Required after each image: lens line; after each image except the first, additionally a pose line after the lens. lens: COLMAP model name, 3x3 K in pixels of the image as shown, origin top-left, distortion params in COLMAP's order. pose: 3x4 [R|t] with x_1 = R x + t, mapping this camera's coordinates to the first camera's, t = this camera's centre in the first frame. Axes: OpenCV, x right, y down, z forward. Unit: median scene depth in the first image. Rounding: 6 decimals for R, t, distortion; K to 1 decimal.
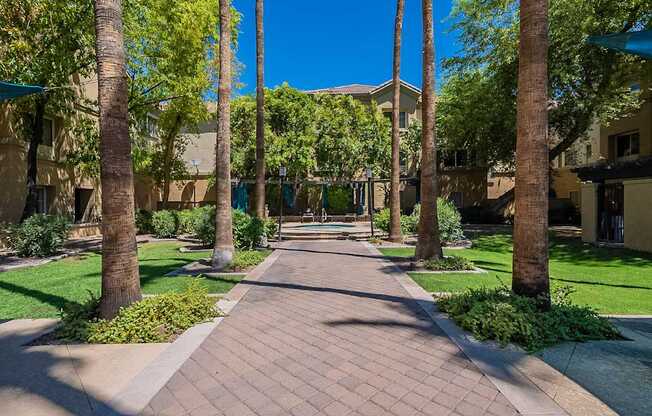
lens RADIAL K [[296.0, 0, 326.0], [0, 296.0, 208.0], [0, 0, 1]] dist [0.001535, 0.000205]
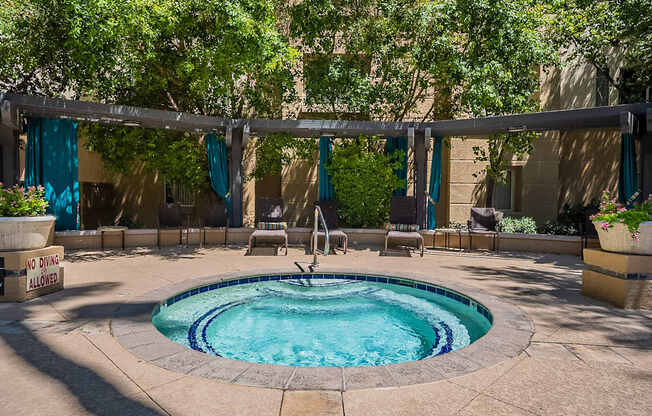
lens RADIAL K [[296.0, 0, 326.0], [0, 296.0, 208.0], [0, 0, 1]] dist [0.001535, 0.000205]
pose [[0.999839, 0.012969, -0.012378, 0.003378], [-0.012877, 0.999889, 0.007497, -0.001633], [0.012474, -0.007336, 0.999895, 0.655203]]
